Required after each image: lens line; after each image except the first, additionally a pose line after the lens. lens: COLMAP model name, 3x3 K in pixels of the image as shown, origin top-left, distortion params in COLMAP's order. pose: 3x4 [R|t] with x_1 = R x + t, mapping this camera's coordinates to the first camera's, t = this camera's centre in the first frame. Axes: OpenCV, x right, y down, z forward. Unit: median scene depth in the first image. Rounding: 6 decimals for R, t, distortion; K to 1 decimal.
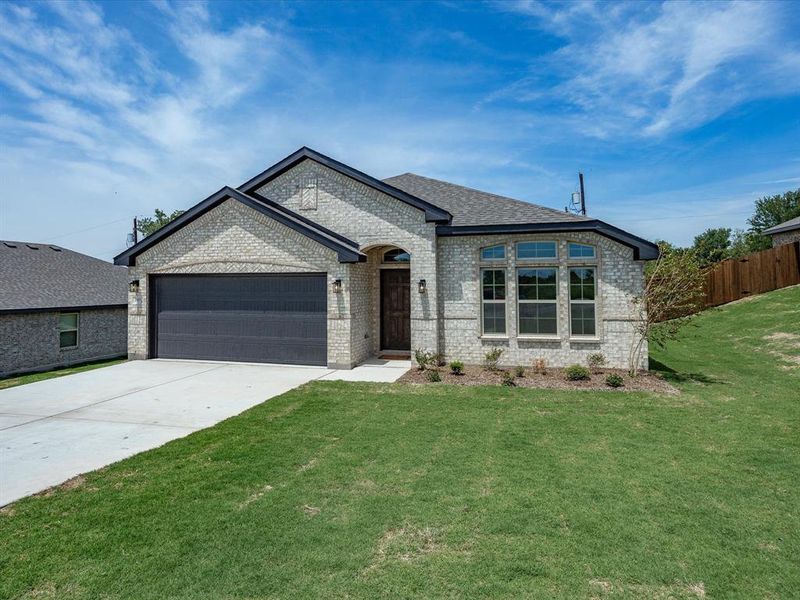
lens RADIAL K [[463.5, 0, 384.7], [0, 463.5, 273.3], [0, 0, 1]] dist [0.000372, -0.000200]
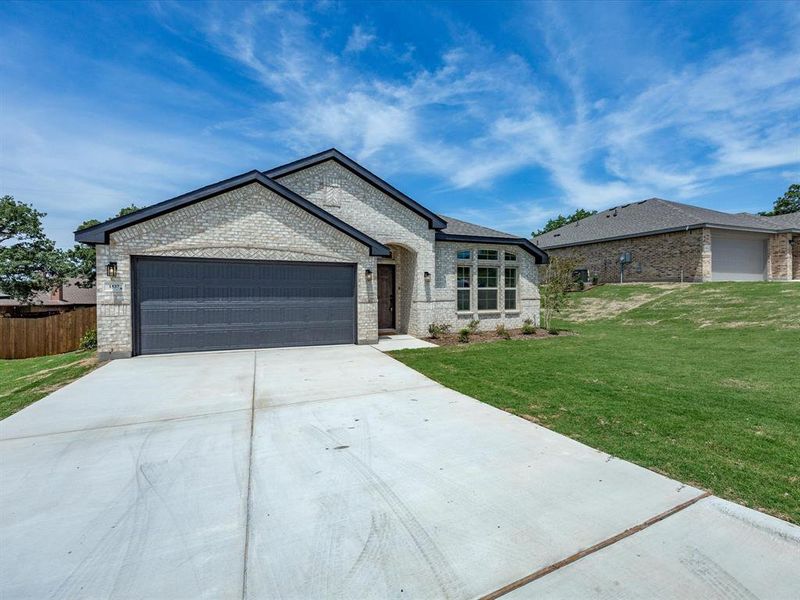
lens RADIAL K [[370.9, 0, 400.0], [0, 370.9, 300.0], [0, 0, 1]] dist [0.017063, 0.000018]
pose [[0.791572, -0.010643, 0.610983, -0.613351], [-0.020822, 0.998798, 0.044375, 0.047042], [-0.610720, -0.047848, 0.790399, 0.191924]]
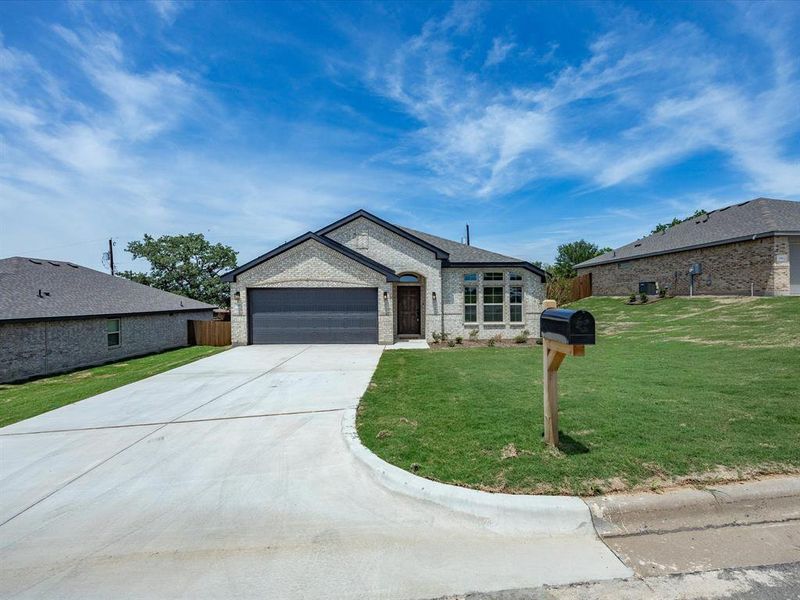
lens RADIAL K [[354.0, 0, 400.6], [0, 354.0, 313.8], [0, 0, 1]] dist [0.003768, 0.000472]
pose [[0.961234, -0.011013, 0.275515, -0.398707], [-0.007598, 0.997765, 0.066392, 0.006345], [-0.275630, -0.065911, 0.959001, -0.251538]]
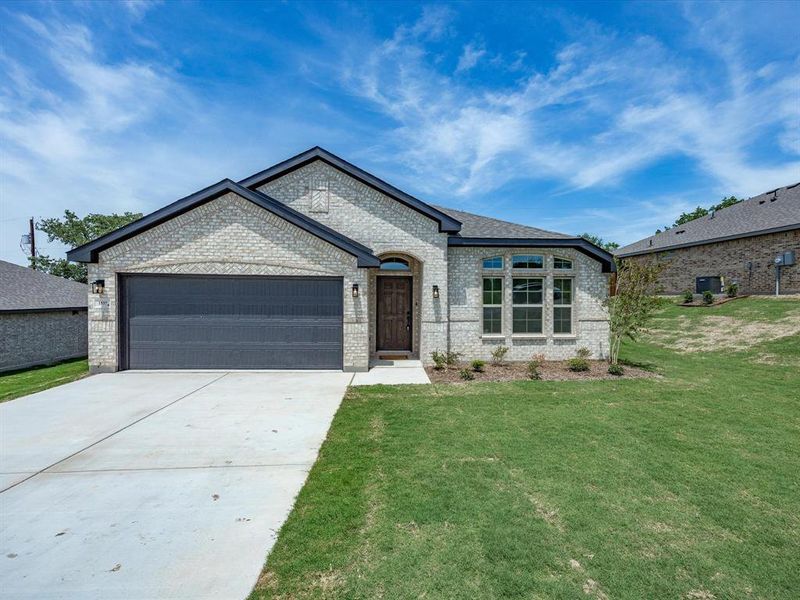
lens RADIAL K [[352.1, 0, 389.4], [0, 352.1, 298.9], [0, 0, 1]] dist [0.002585, 0.000242]
pose [[0.947922, 0.008635, 0.318384, -0.272418], [-0.020279, 0.999240, 0.033276, 0.019409], [-0.317855, -0.037999, 0.947378, 0.247793]]
